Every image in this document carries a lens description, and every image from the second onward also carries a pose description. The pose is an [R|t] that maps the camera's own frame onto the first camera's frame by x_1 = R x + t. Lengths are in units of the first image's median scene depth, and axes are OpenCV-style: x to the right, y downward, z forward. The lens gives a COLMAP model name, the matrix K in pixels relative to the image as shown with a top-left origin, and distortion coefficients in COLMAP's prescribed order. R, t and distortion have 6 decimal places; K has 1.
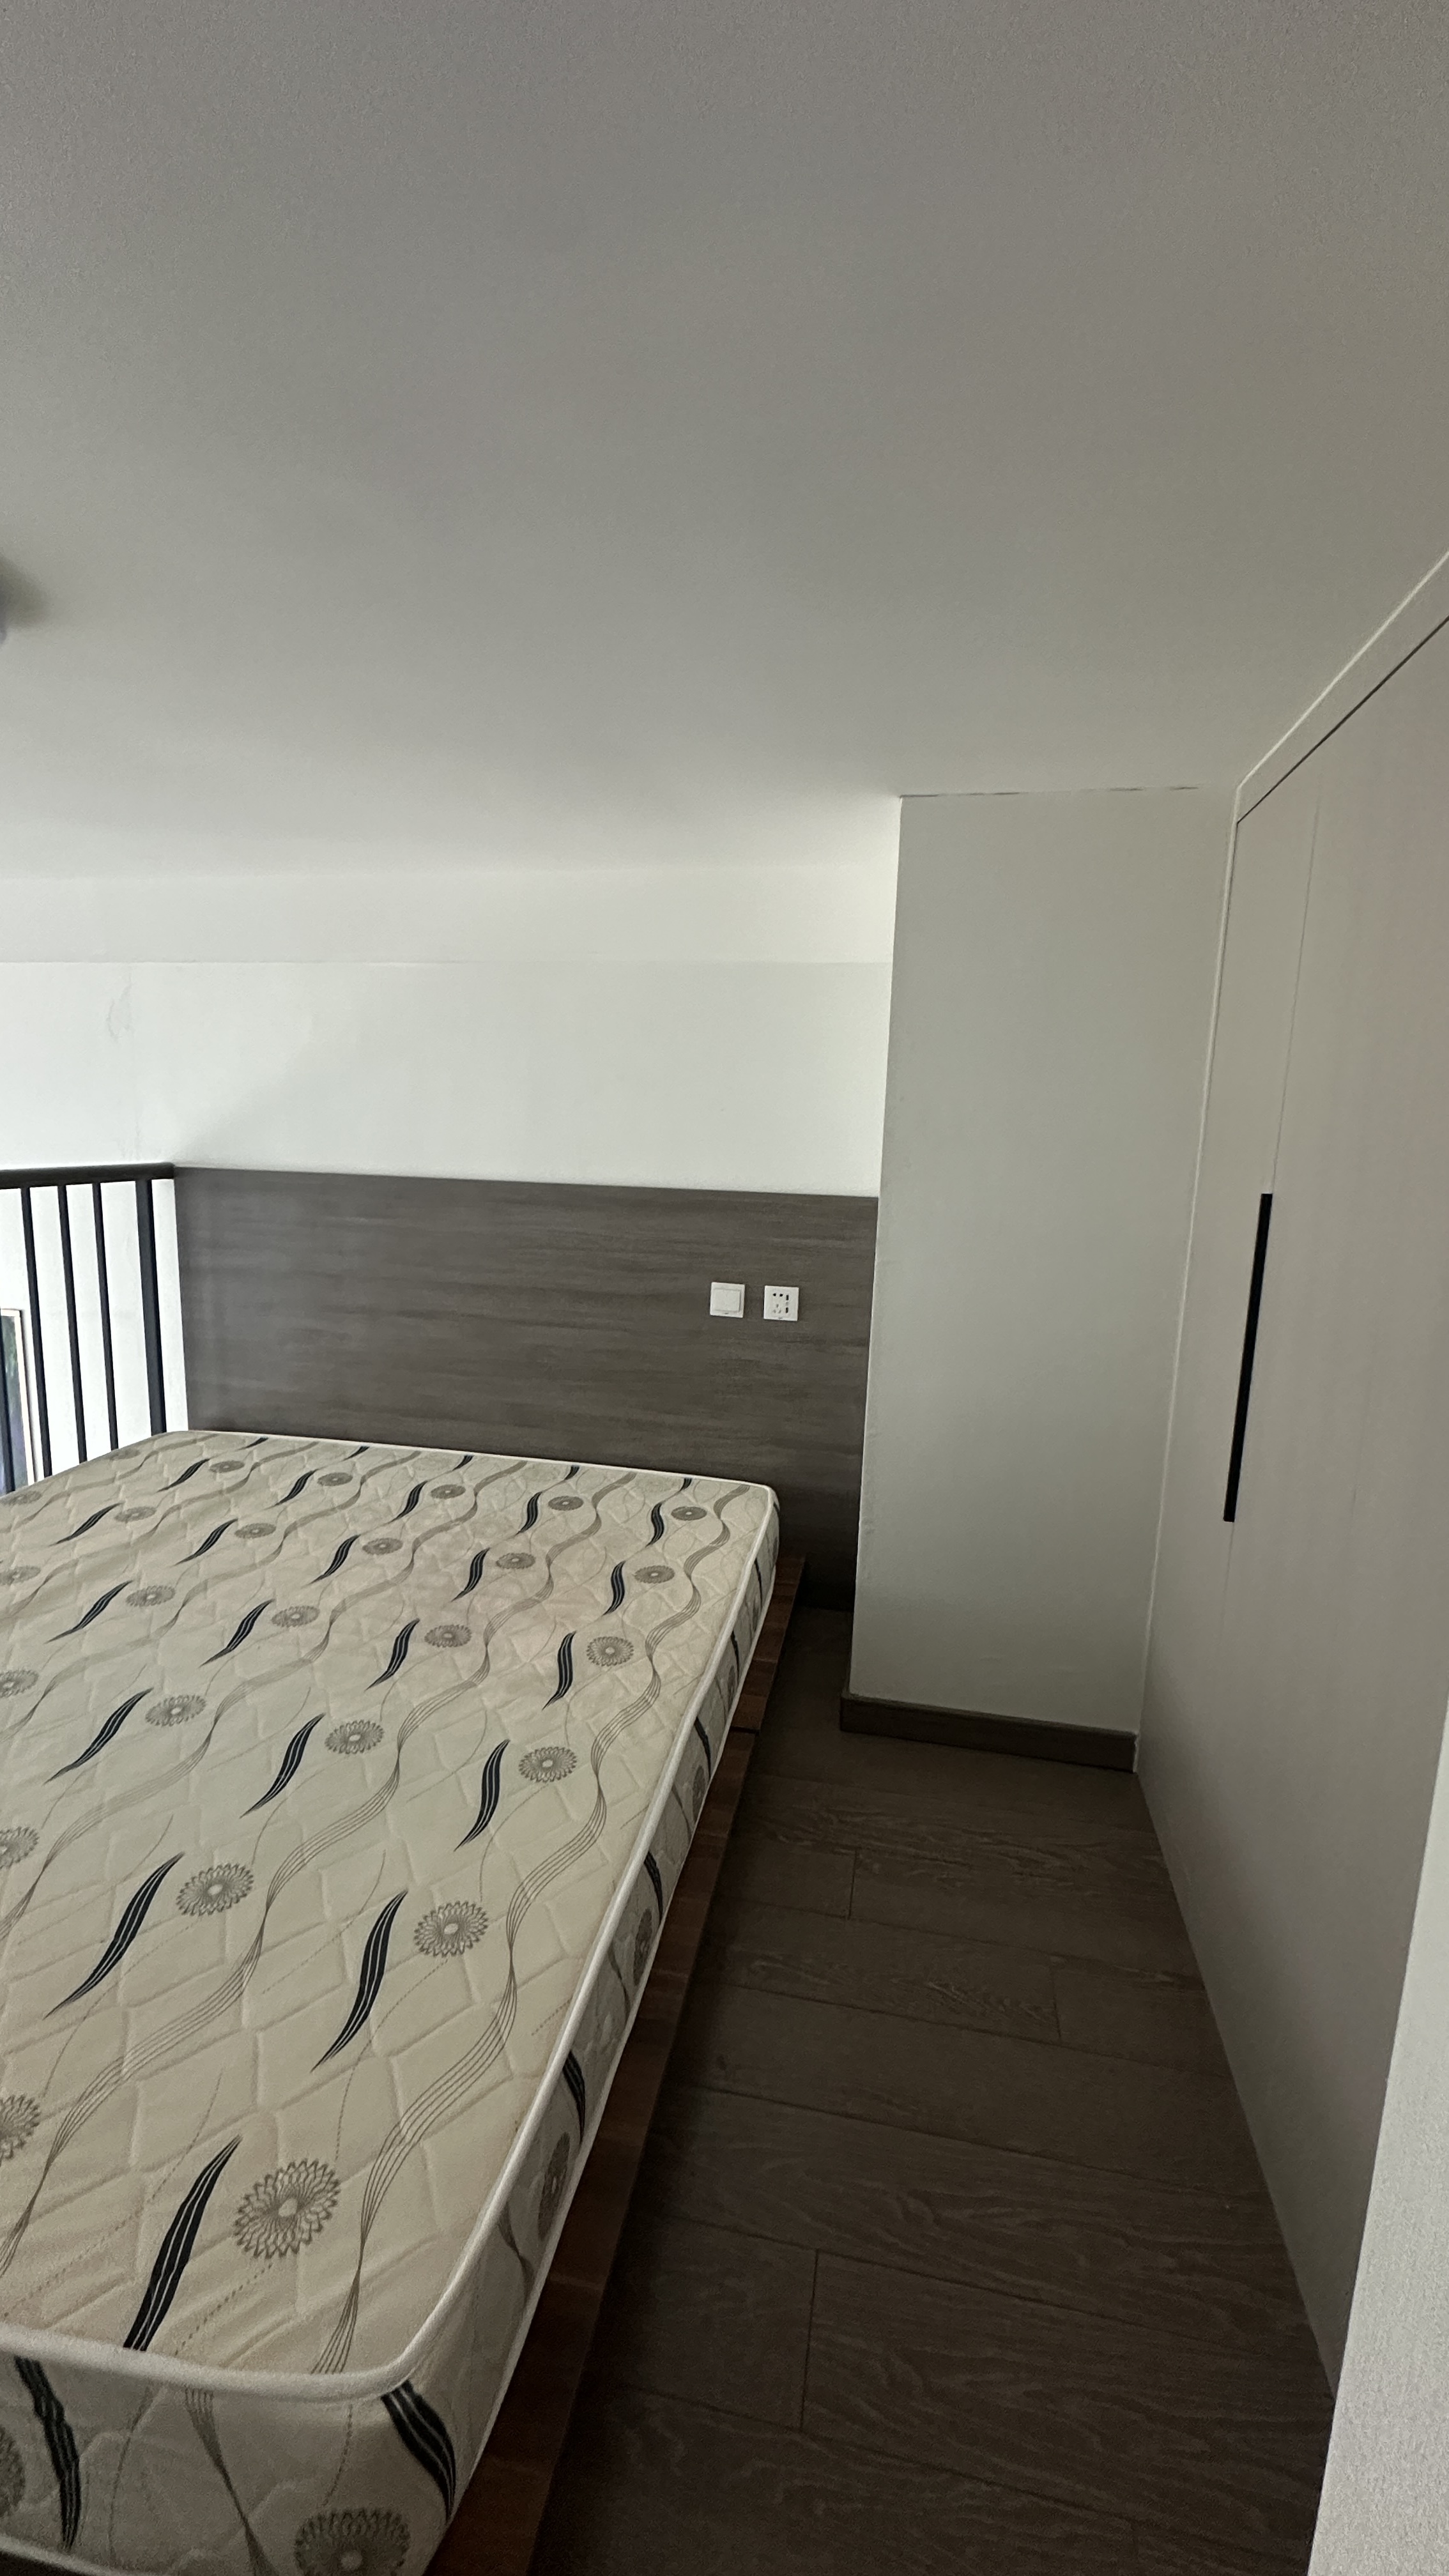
lens RADIAL K [[1023.9, 0, 724.5], [0, 1023.9, 1288.0], [0, 0, 1]] dist [-0.000556, 0.000086]
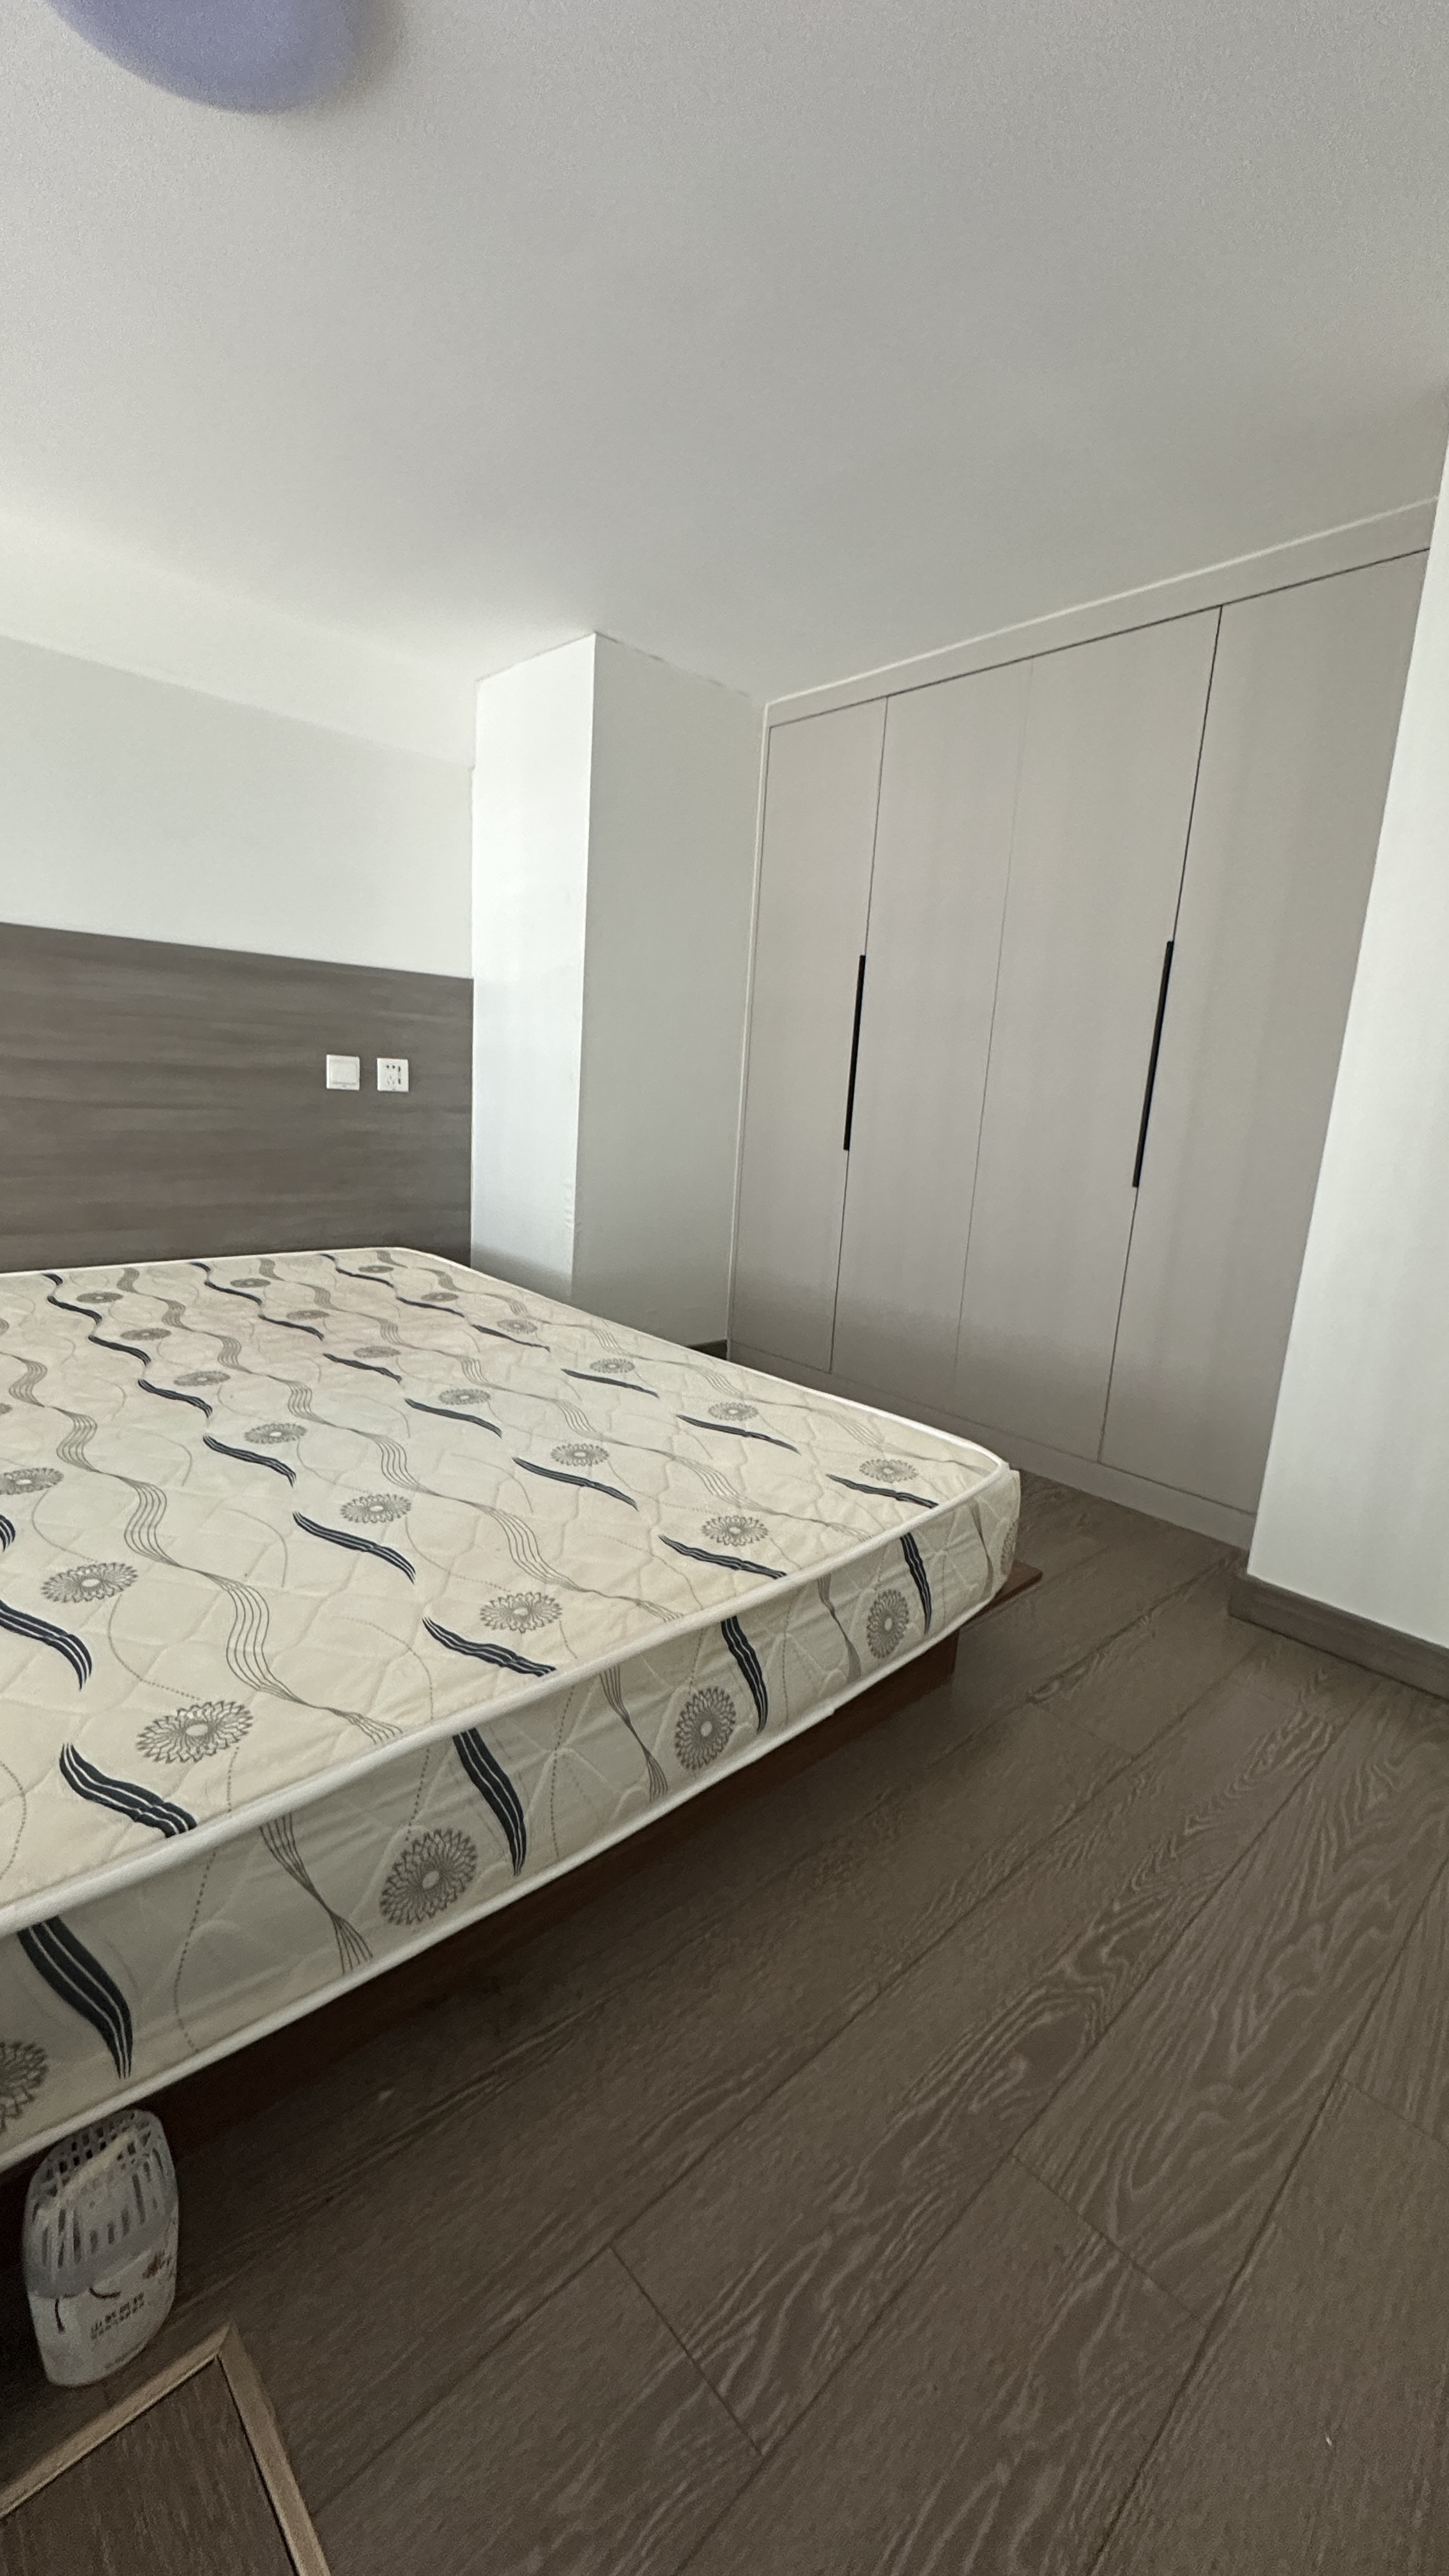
lens RADIAL K [[1023.9, 0, 724.5], [0, 1023.9, 1288.0], [0, 0, 1]] dist [-0.000556, 0.000086]
pose [[0.575014, -0.160816, 0.802182, -0.642815], [0.091744, 0.986982, 0.132100, 0.125591], [-0.812983, -0.002364, 0.582282, 0.086312]]
